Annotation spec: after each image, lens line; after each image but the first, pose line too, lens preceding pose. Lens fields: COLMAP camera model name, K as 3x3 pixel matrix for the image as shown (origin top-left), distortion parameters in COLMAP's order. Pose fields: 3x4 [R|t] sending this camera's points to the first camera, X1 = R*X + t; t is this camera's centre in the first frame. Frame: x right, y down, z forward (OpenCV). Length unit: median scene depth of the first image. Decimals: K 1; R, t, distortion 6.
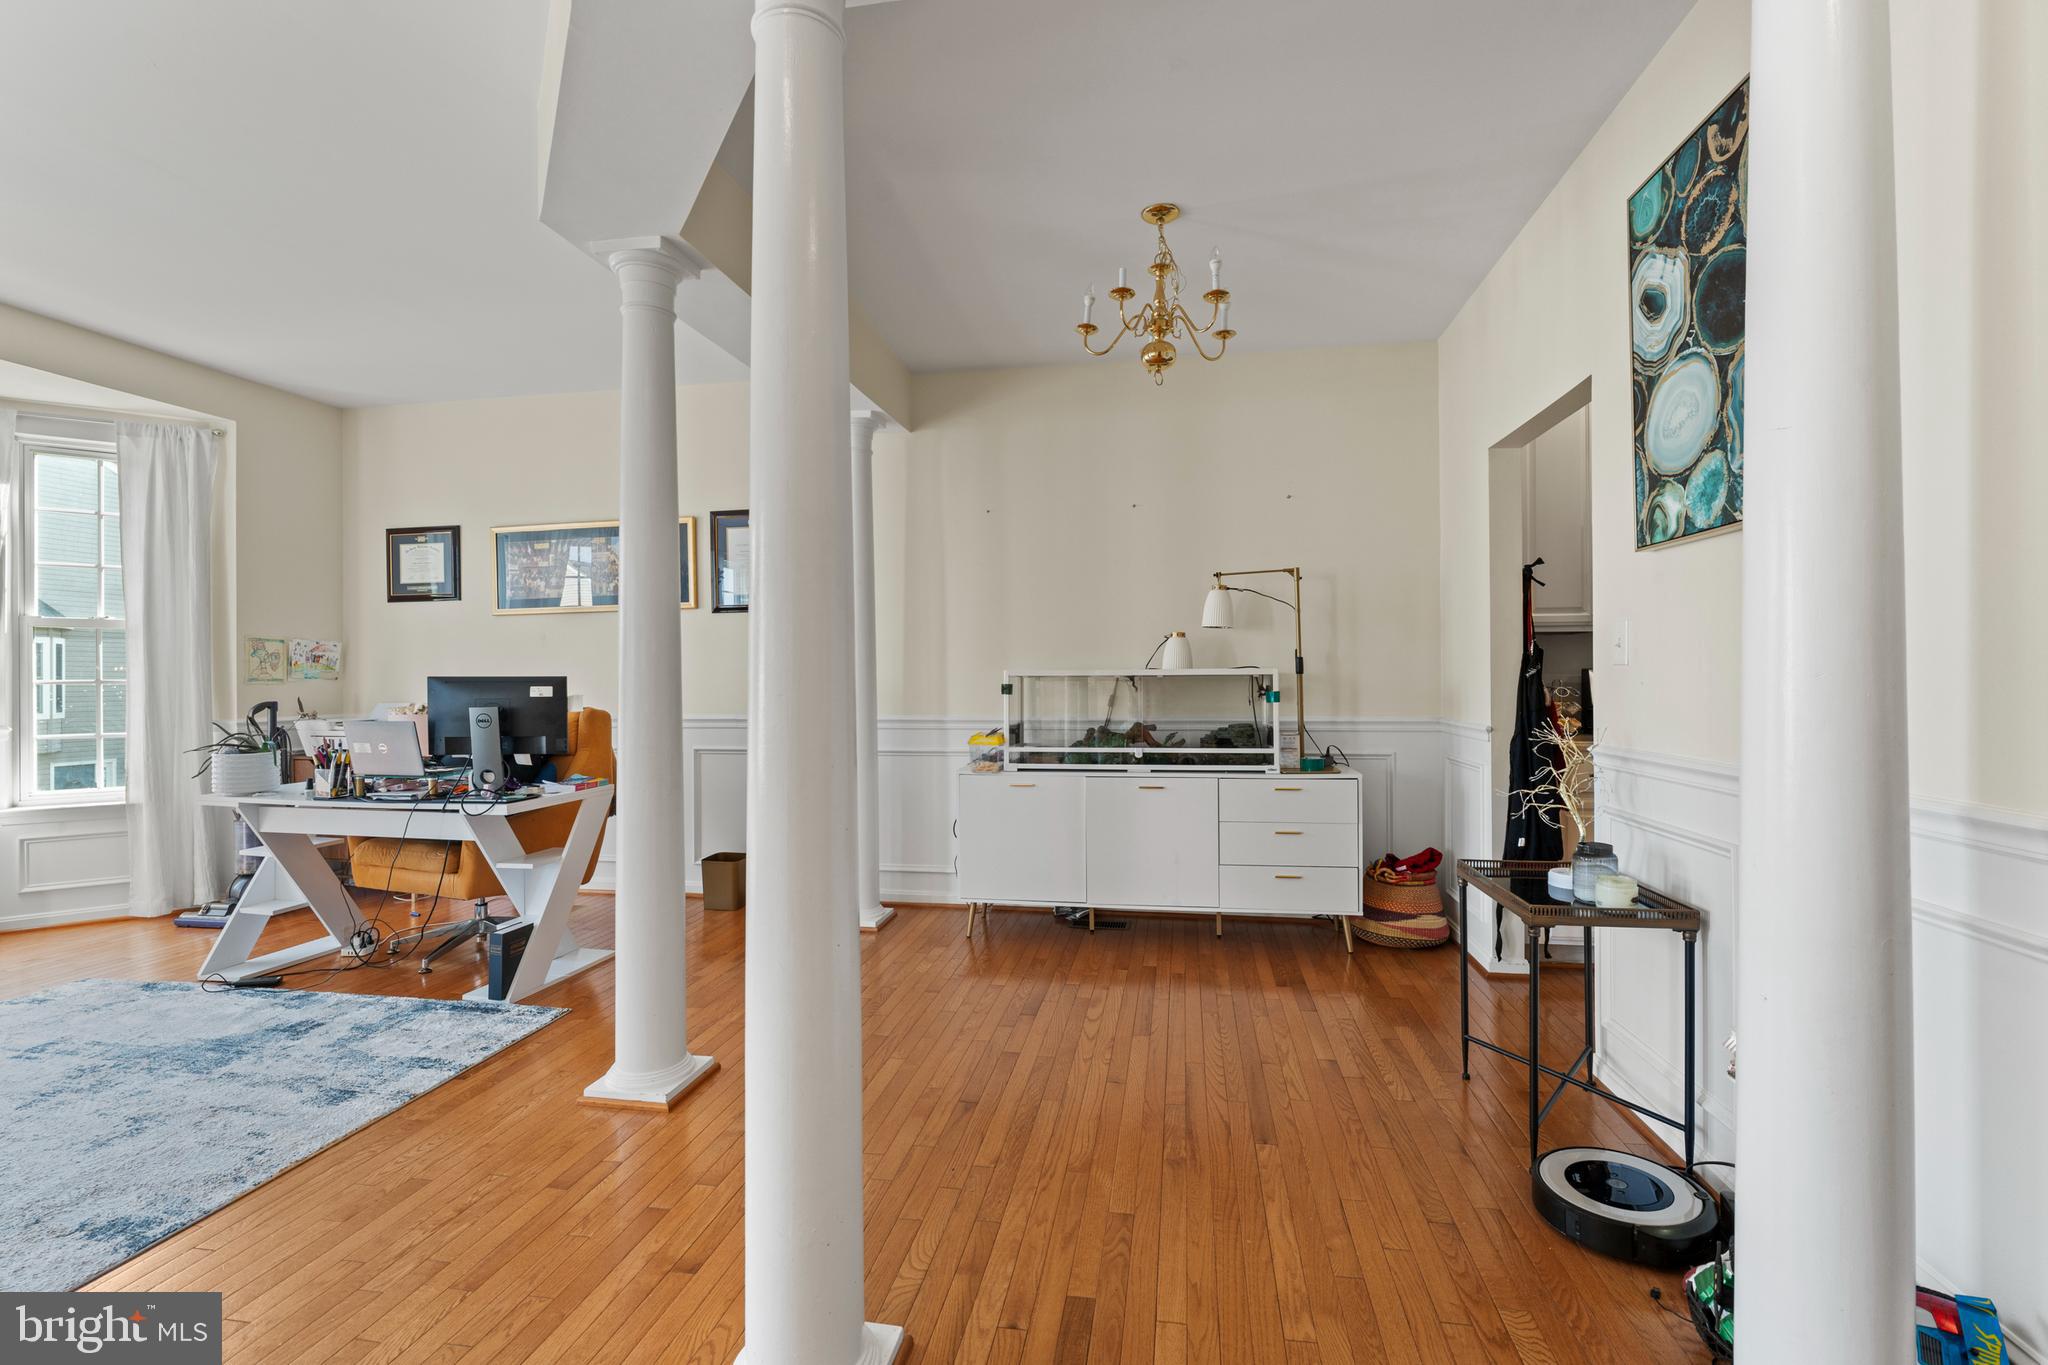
lens RADIAL K [[896.7, 0, 1024.0], [0, 896.7, 682.5], [0, 0, 1]] dist [-0.000330, -0.000360]
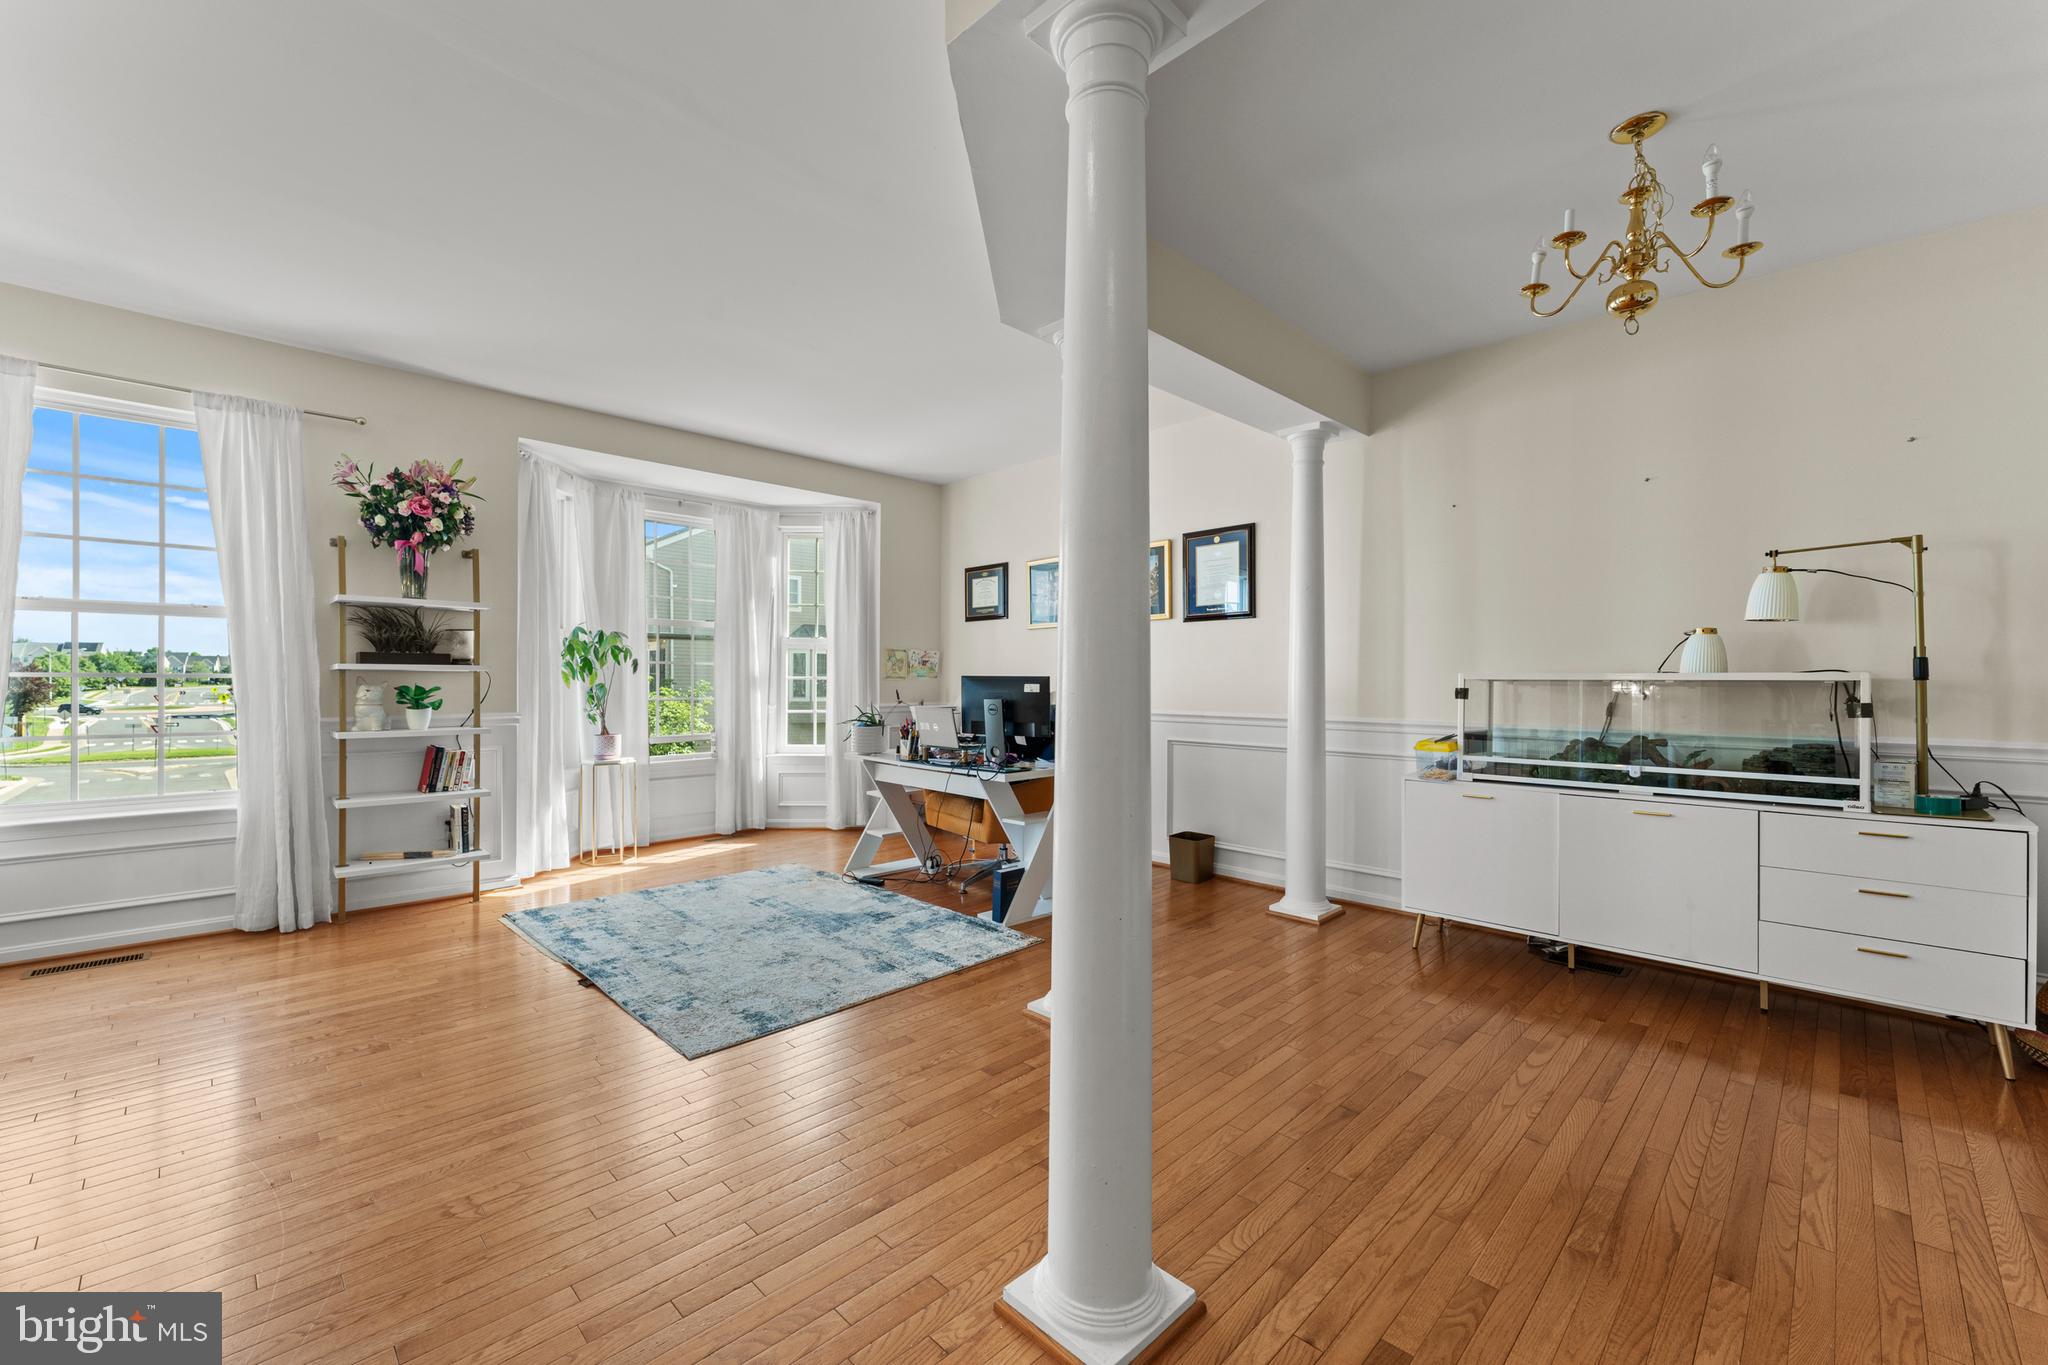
lens RADIAL K [[810.7, 0, 1023.9], [0, 810.7, 687.2], [0, 0, 1]] dist [0.002447, -0.000216]
pose [[0.818694, 0.014713, -0.574042, 0.114719], [-0.012425, 0.999892, 0.007908, -0.000094], [0.574096, 0.000658, 0.818788, 0.046293]]
